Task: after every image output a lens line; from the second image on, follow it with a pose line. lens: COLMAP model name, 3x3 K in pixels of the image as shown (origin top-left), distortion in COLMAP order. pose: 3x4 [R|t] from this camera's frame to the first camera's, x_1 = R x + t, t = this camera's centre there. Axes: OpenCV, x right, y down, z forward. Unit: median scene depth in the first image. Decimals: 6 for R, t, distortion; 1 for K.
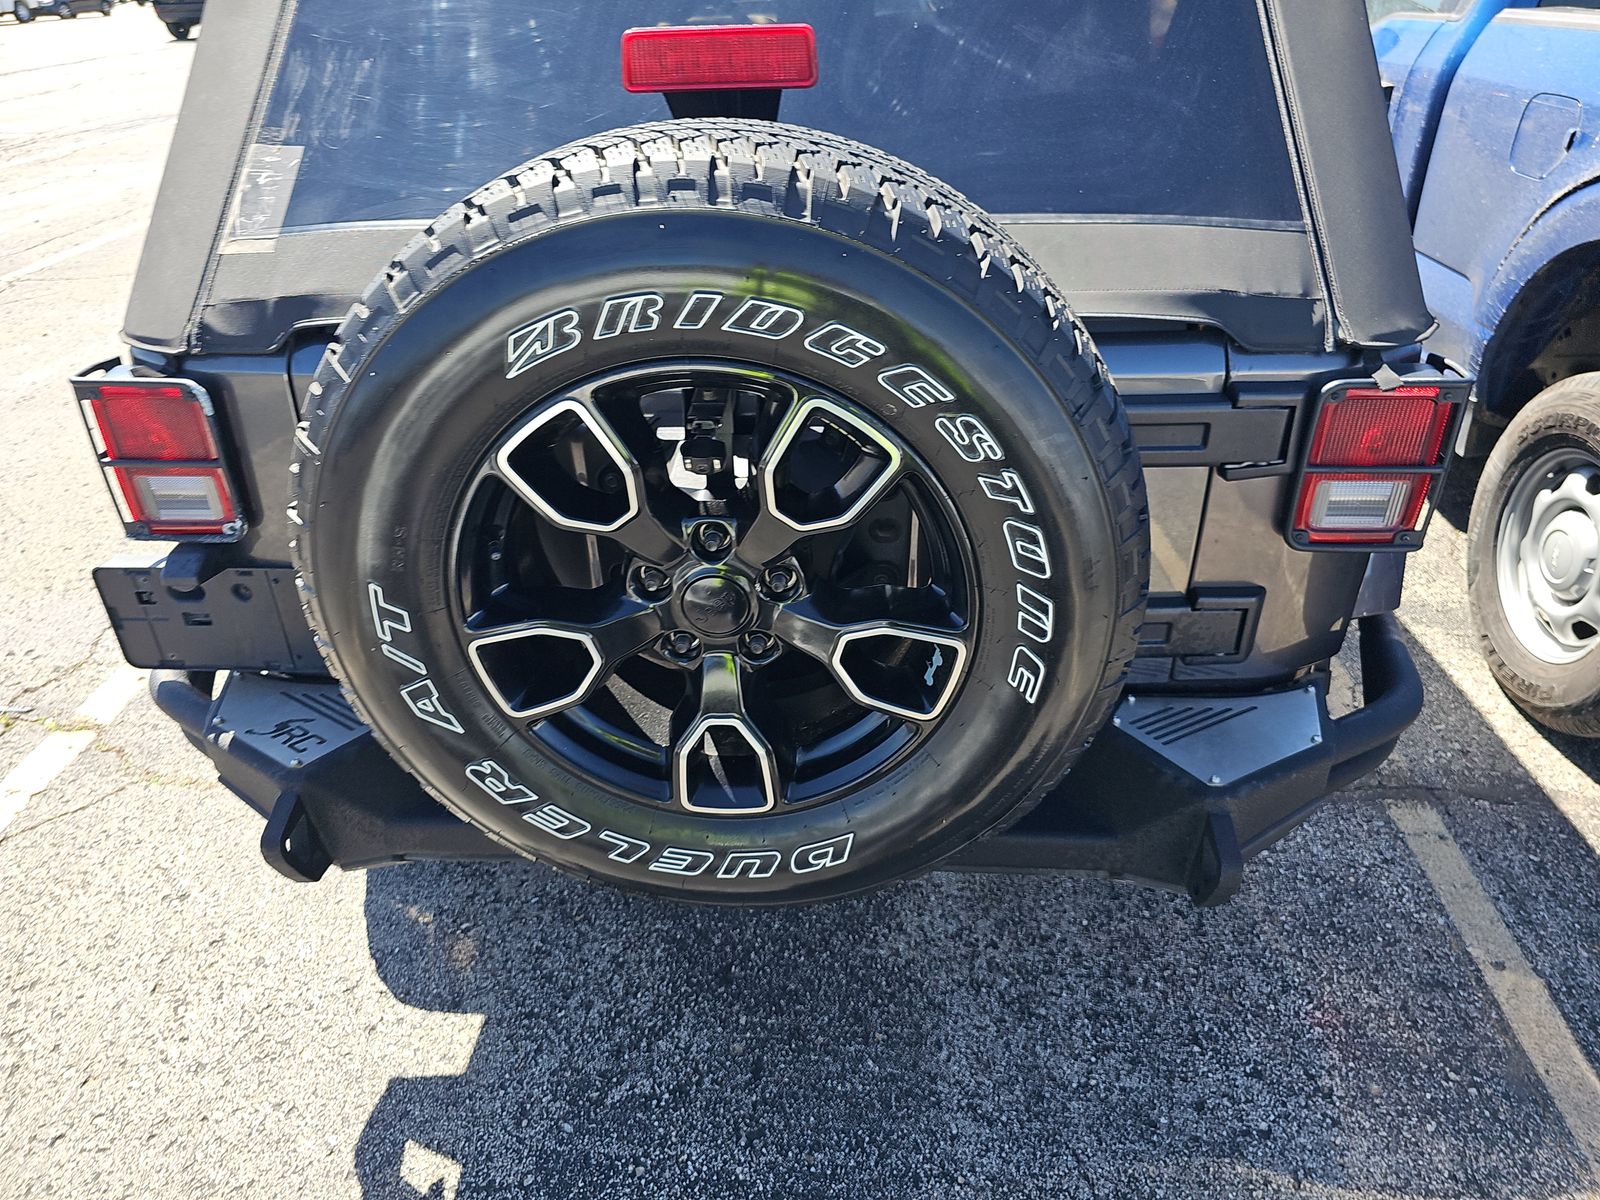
lens RADIAL K [[1066.8, 0, 803.8], [0, 1066.8, 594.2], [0, 0, 1]] dist [0.022254, -0.021706]
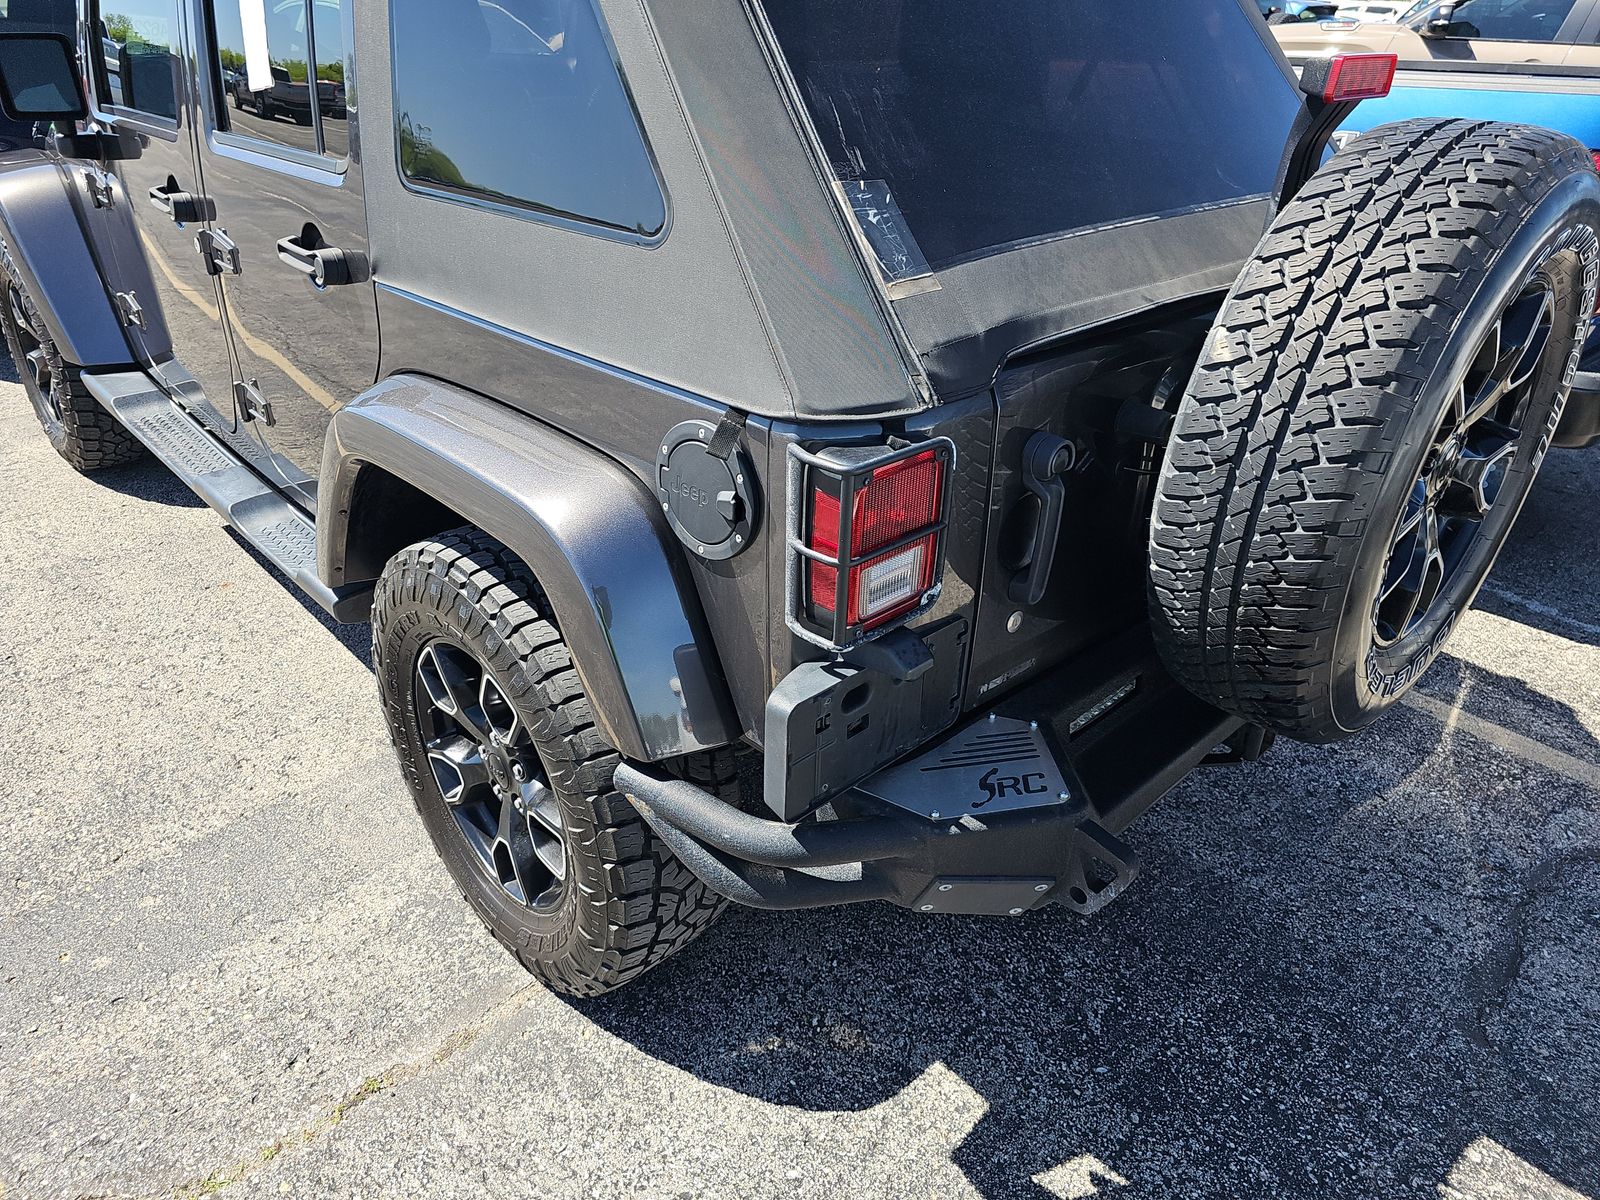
lens RADIAL K [[1066.8, 0, 799.4], [0, 1066.8, 589.1], [0, 0, 1]] dist [0.022254, -0.021706]
pose [[0.686896, -0.317559, 0.653705, -0.985702], [0.342024, 0.934900, 0.094769, -0.157124], [-0.641244, 0.158486, 0.750792, 0.317905]]
